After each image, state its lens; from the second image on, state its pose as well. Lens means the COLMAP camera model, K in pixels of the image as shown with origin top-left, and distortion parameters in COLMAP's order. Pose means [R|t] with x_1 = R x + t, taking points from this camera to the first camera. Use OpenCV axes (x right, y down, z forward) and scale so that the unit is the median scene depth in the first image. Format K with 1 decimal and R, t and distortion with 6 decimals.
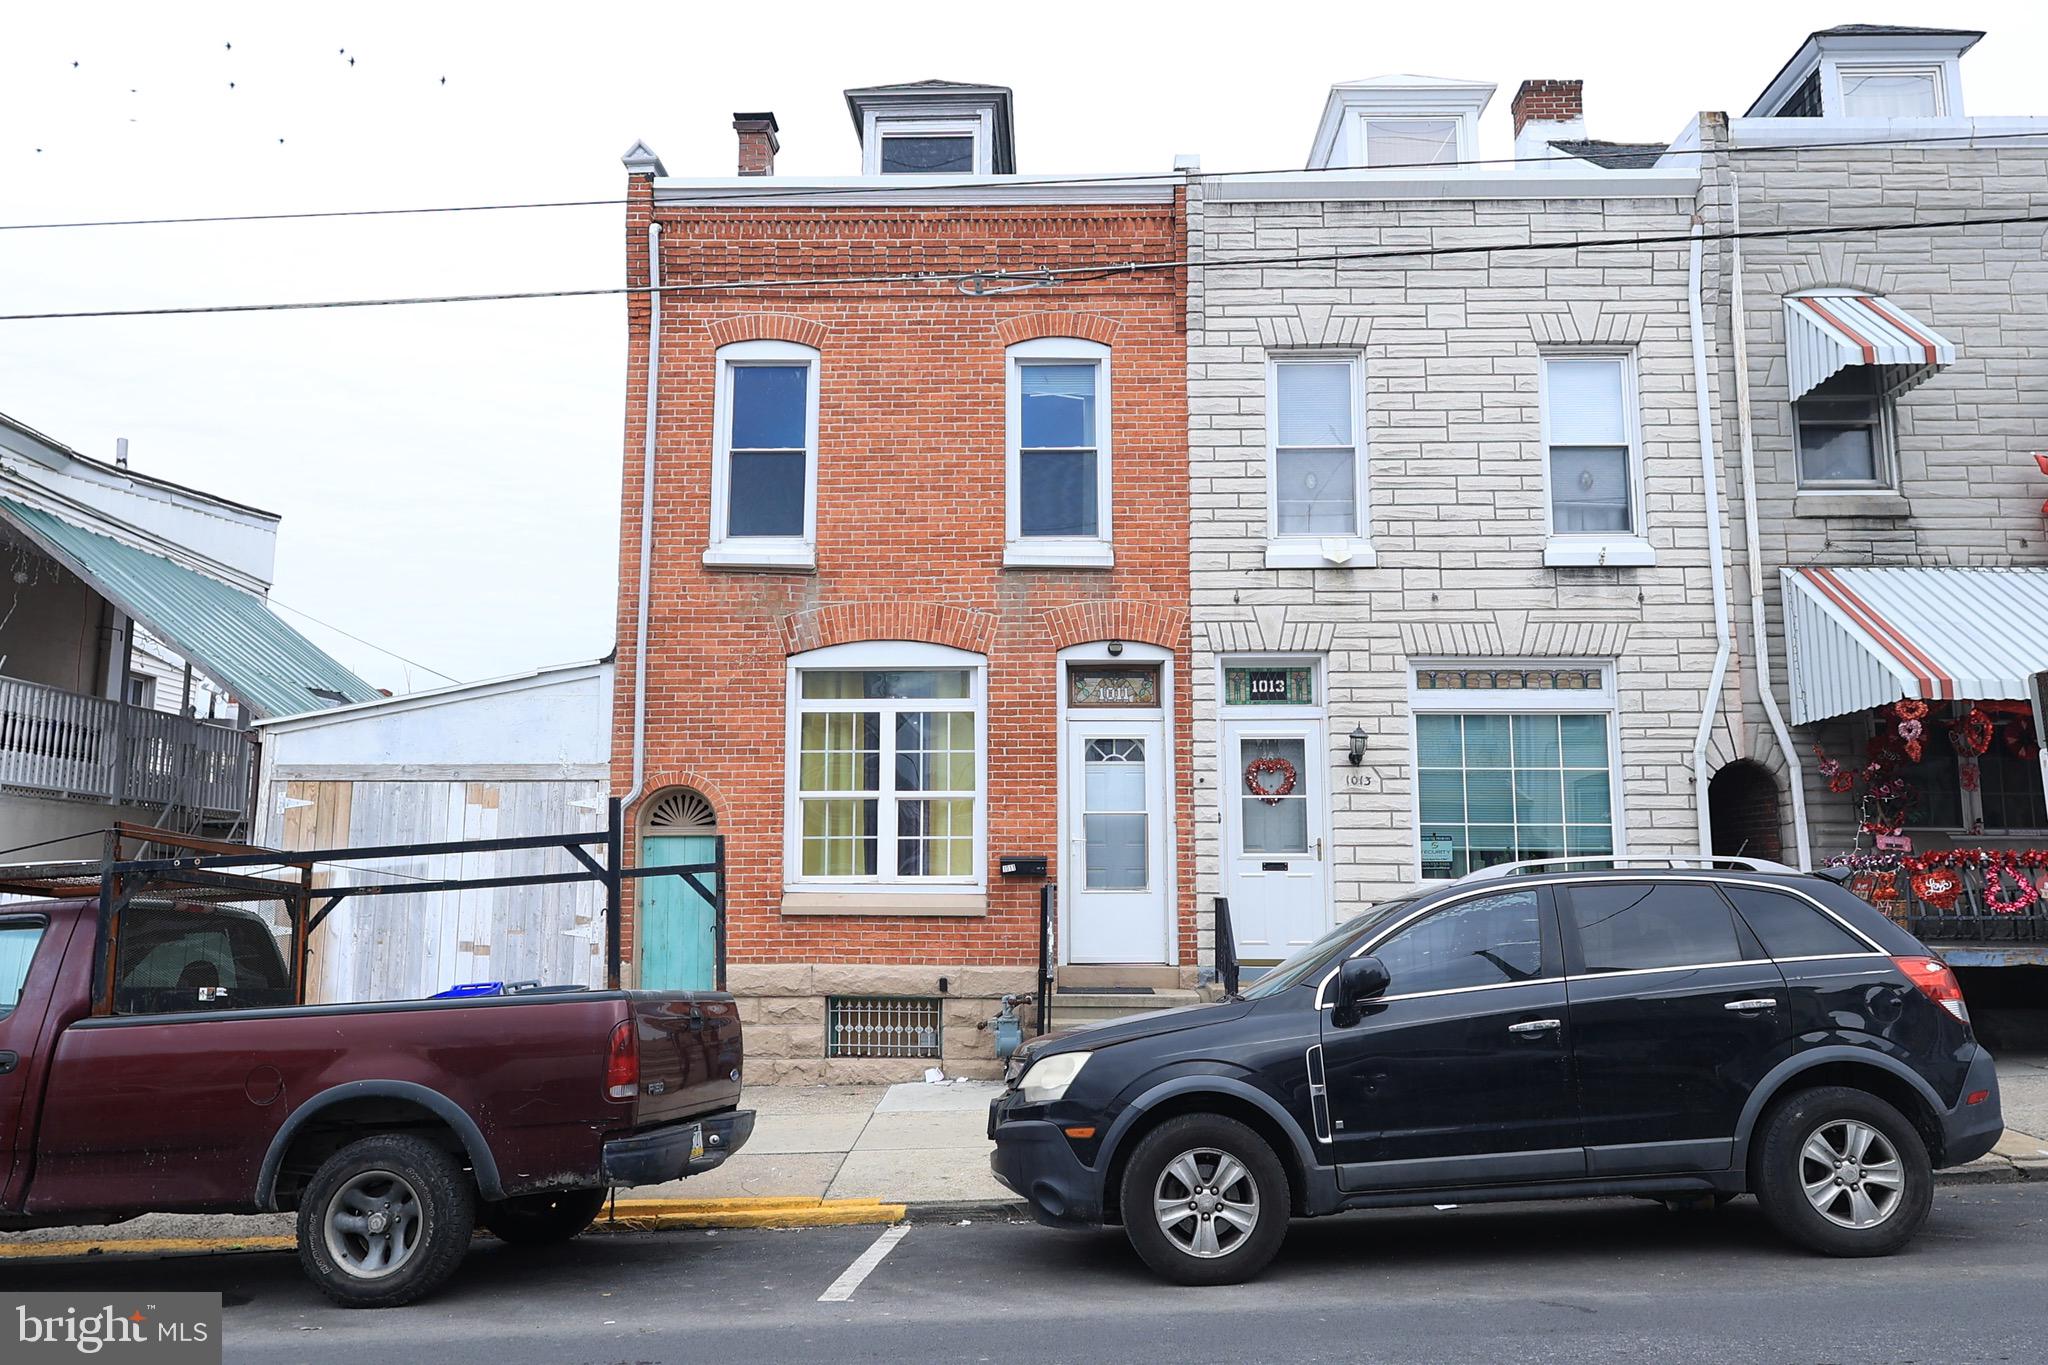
lens RADIAL K [[969.0, 0, 1030.5], [0, 969.0, 687.1], [0, 0, 1]] dist [0.003710, -0.000479]
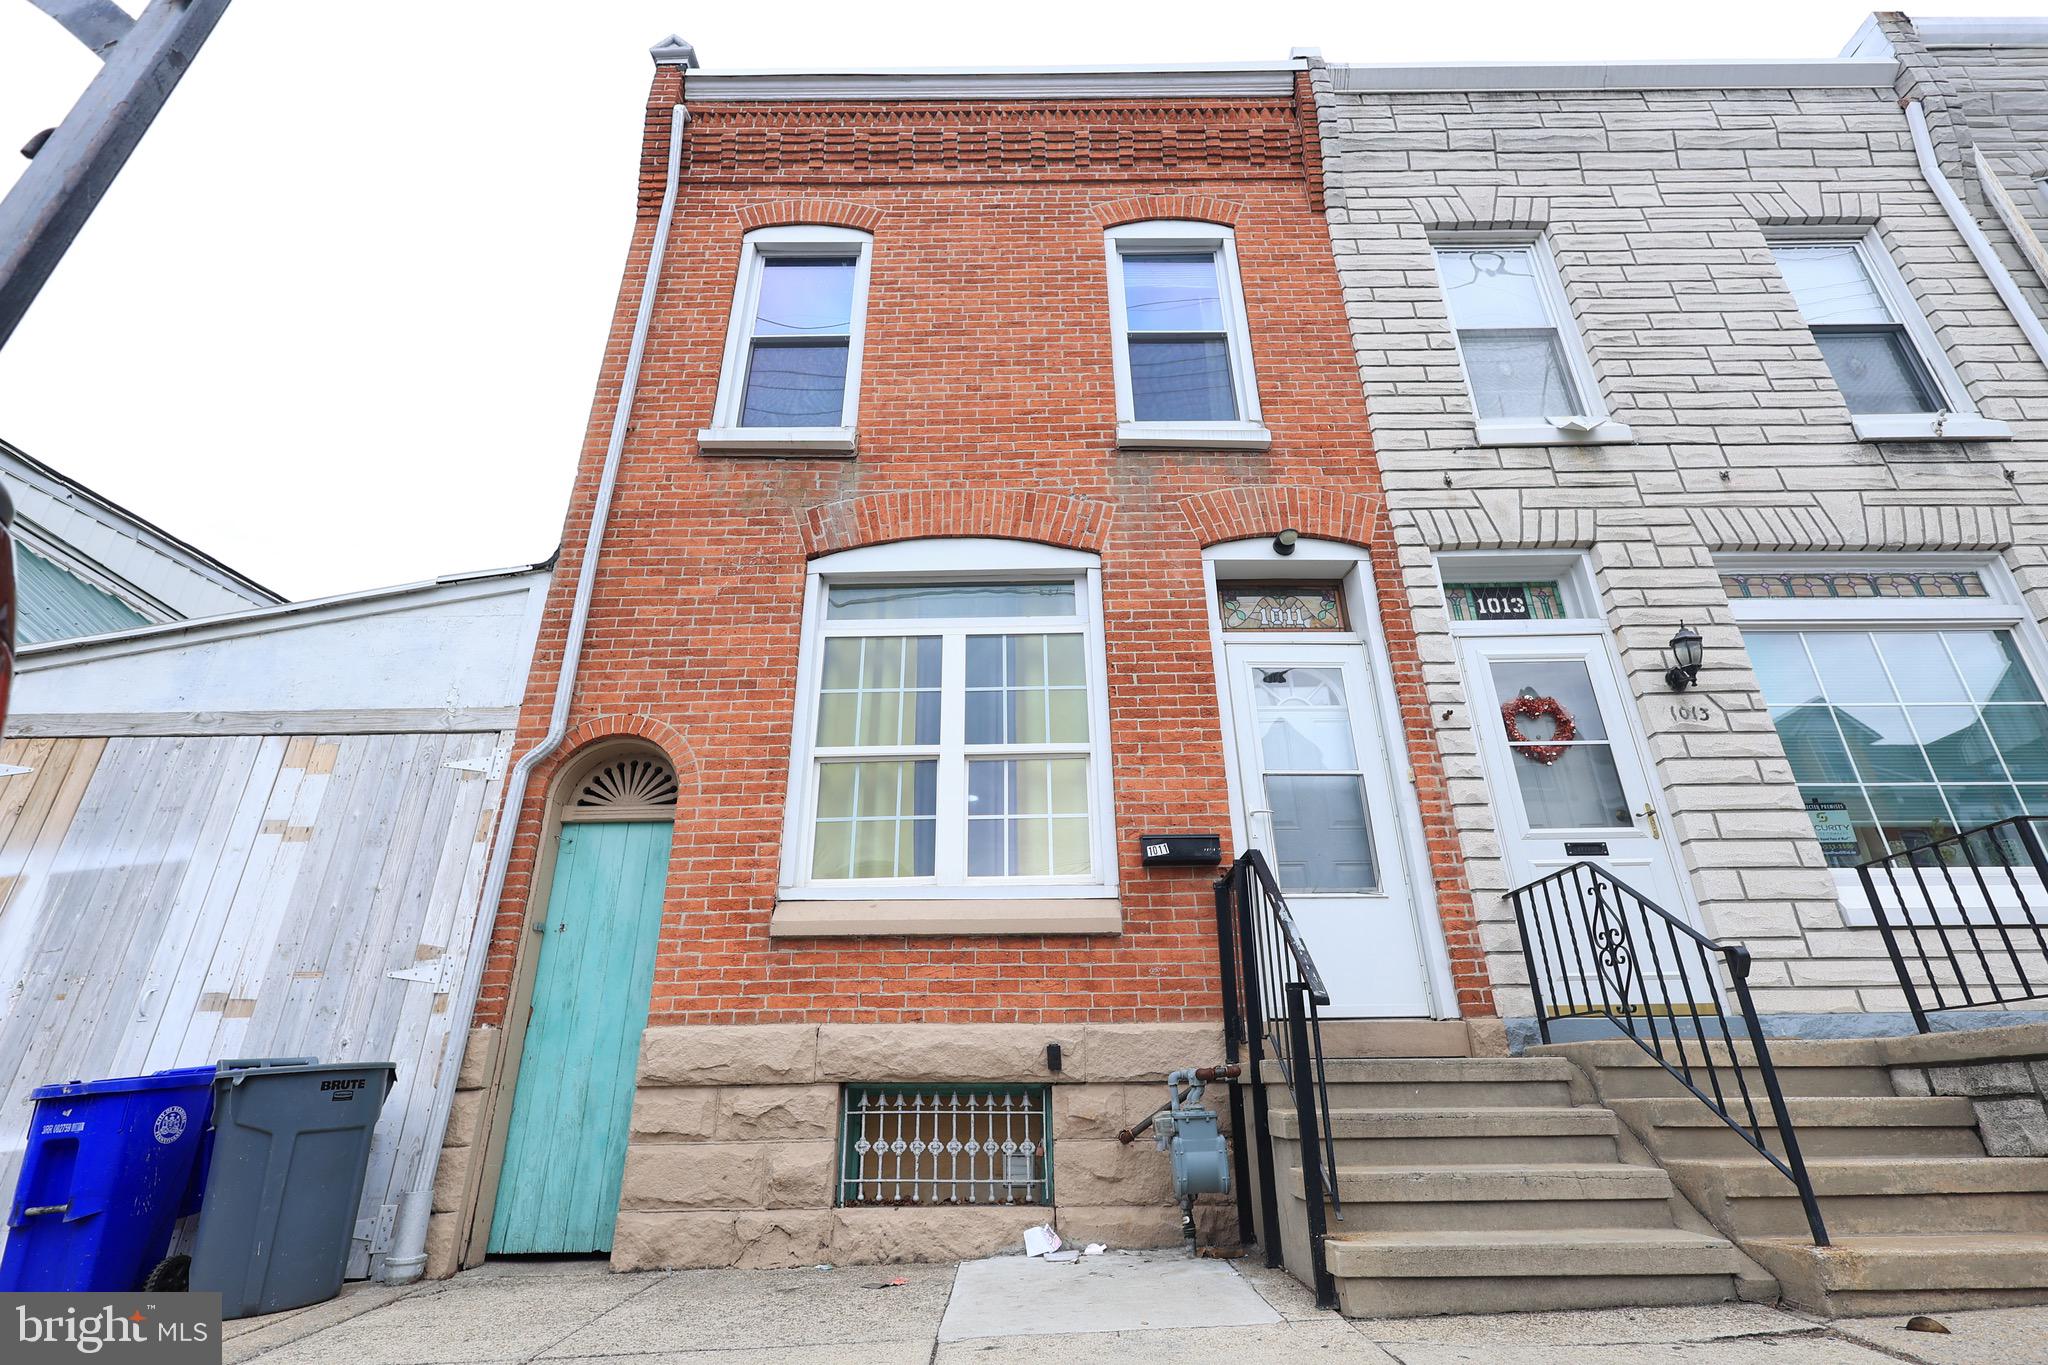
lens RADIAL K [[825.5, 0, 1054.6], [0, 825.5, 680.8], [0, 0, 1]] dist [-0.003607, 0.002534]
pose [[0.999846, -0.006519, 0.016304, -0.087620], [0.009954, 0.975351, -0.220433, 0.184158], [-0.014466, 0.220561, 0.975266, 0.450895]]
